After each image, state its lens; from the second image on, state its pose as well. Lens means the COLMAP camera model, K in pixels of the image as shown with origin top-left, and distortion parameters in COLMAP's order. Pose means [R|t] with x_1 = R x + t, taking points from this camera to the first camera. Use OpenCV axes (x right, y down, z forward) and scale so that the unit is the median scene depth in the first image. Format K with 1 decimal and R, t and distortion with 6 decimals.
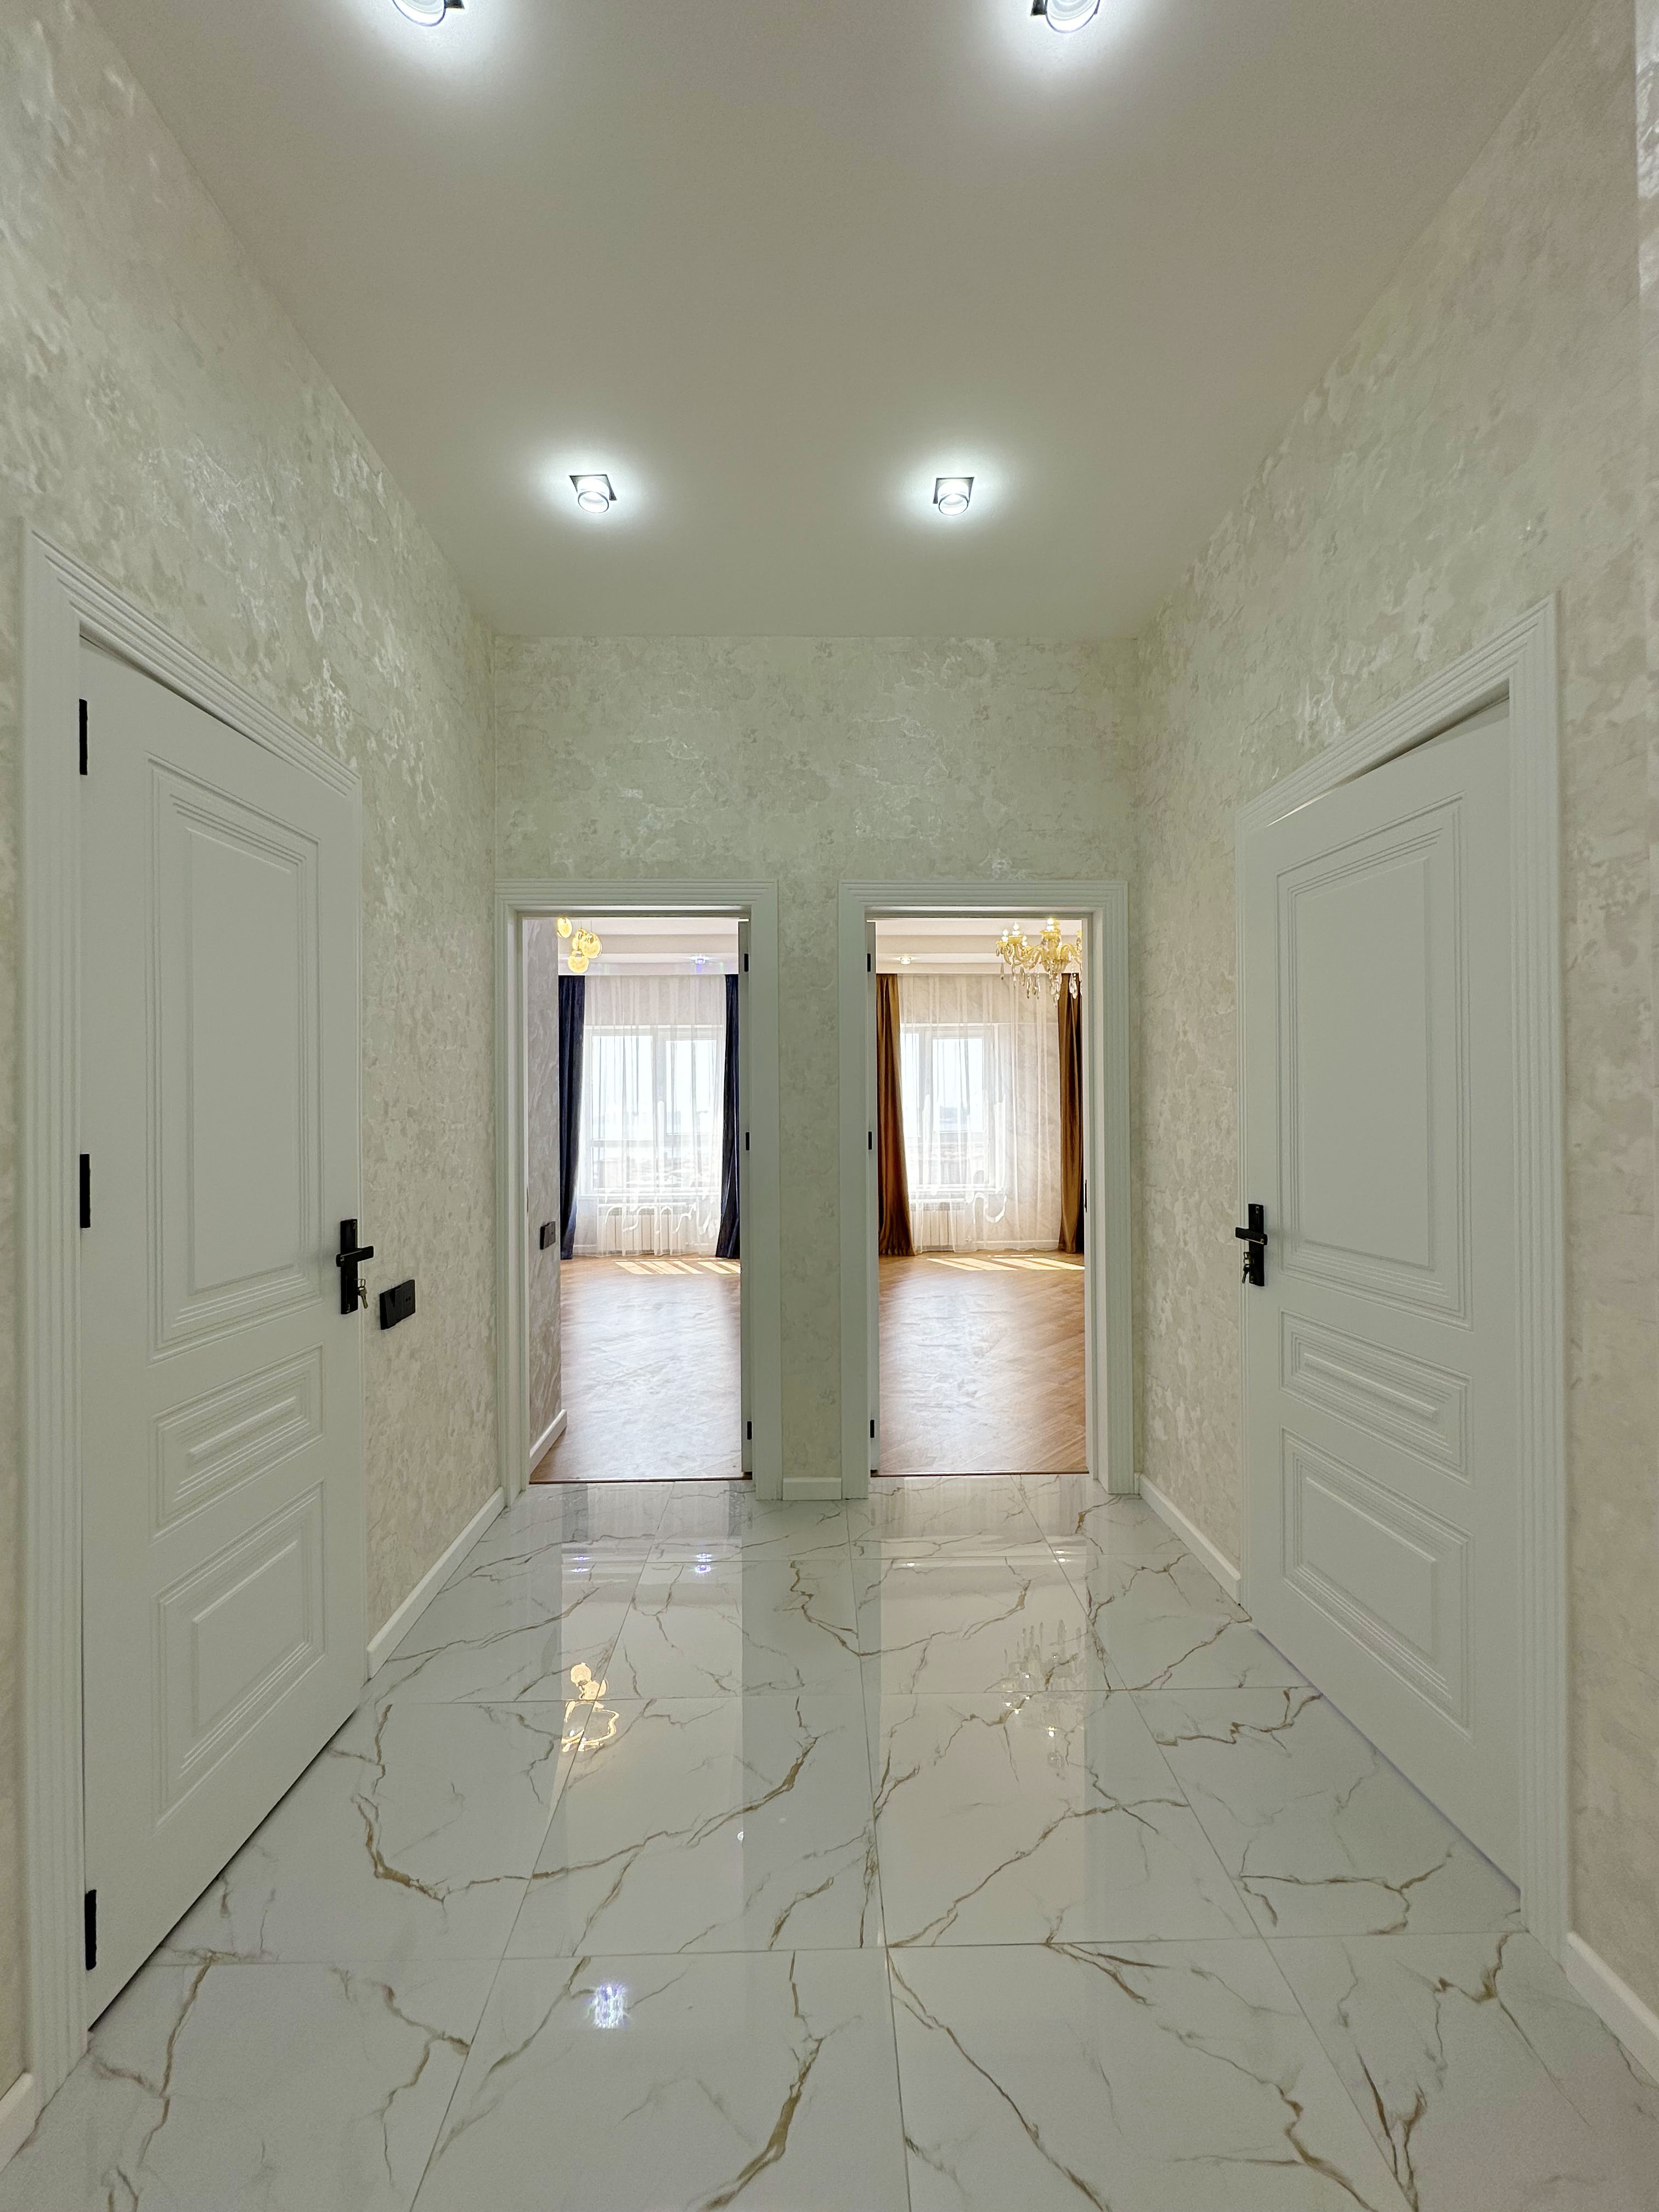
lens RADIAL K [[880.9, 0, 832.9], [0, 880.9, 1104.4], [0, 0, 1]] dist [-0.002234, 0.000561]
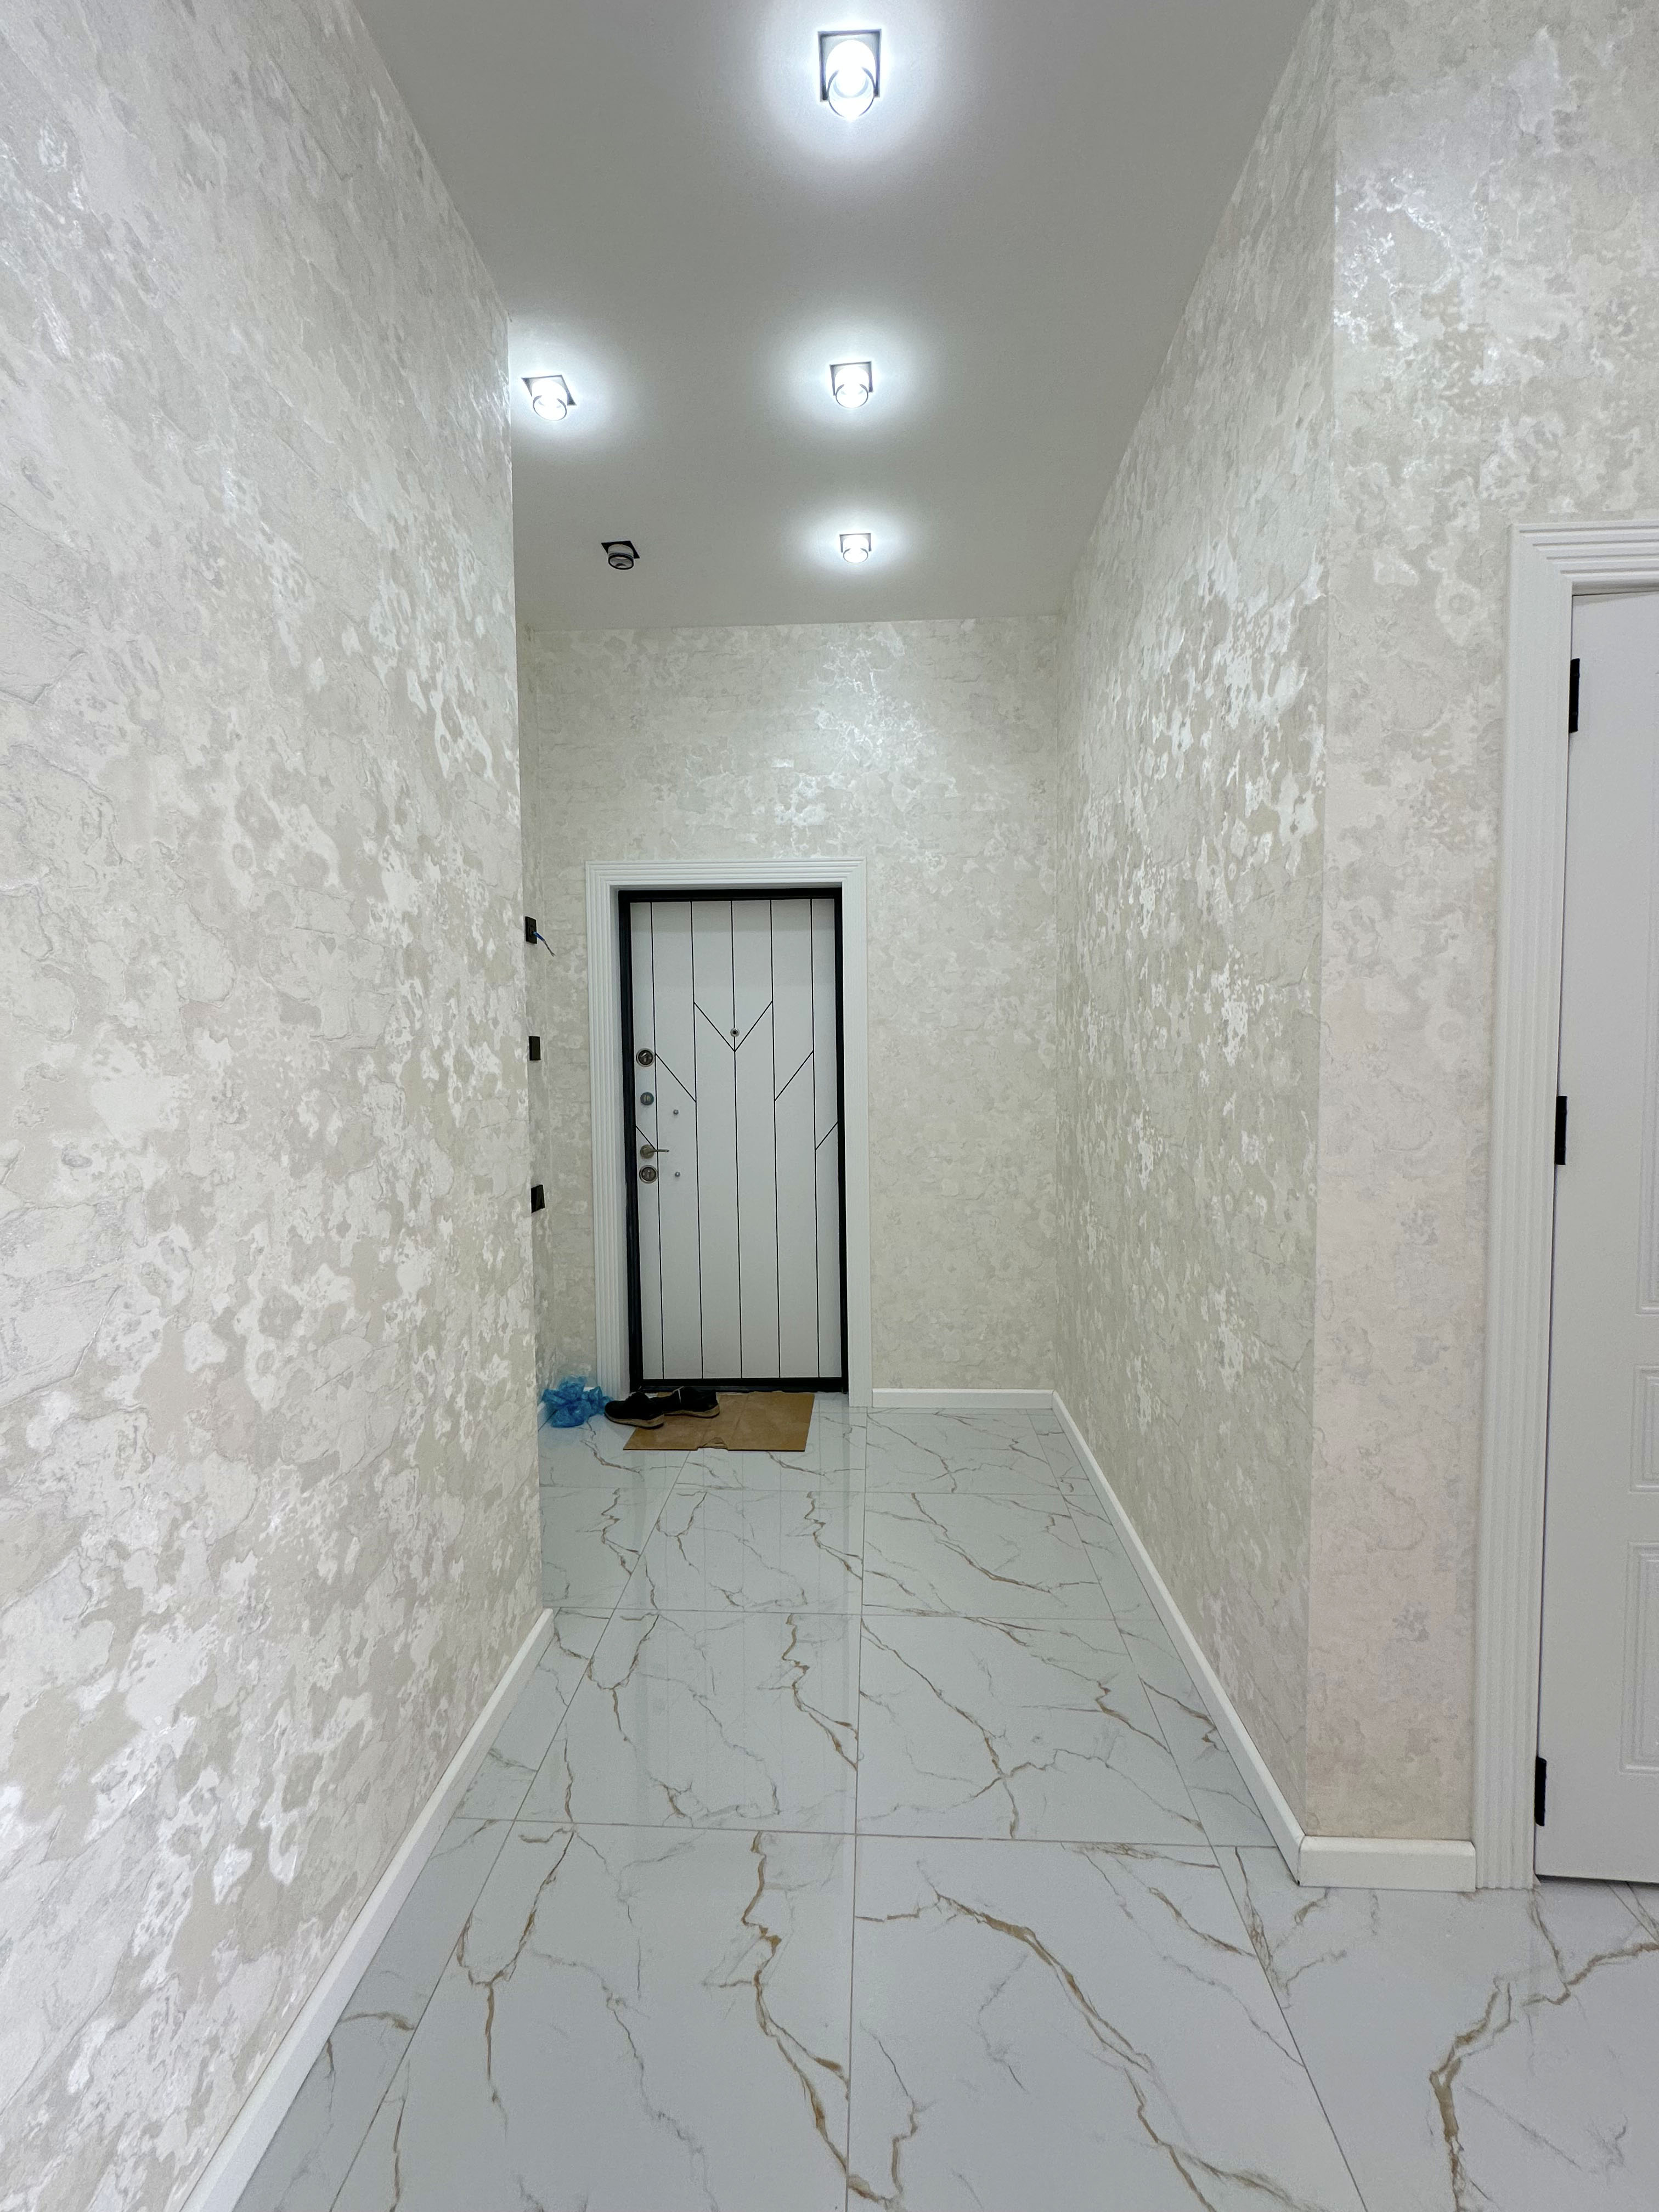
lens RADIAL K [[880.9, 0, 832.8], [0, 880.9, 1102.9], [0, 0, 1]] dist [-0.002234, 0.000561]
pose [[-0.076020, 0.059566, -0.995325, 0.158743], [0.016483, 0.998153, 0.058477, -0.006707], [0.996970, -0.011960, -0.076861, 0.113662]]
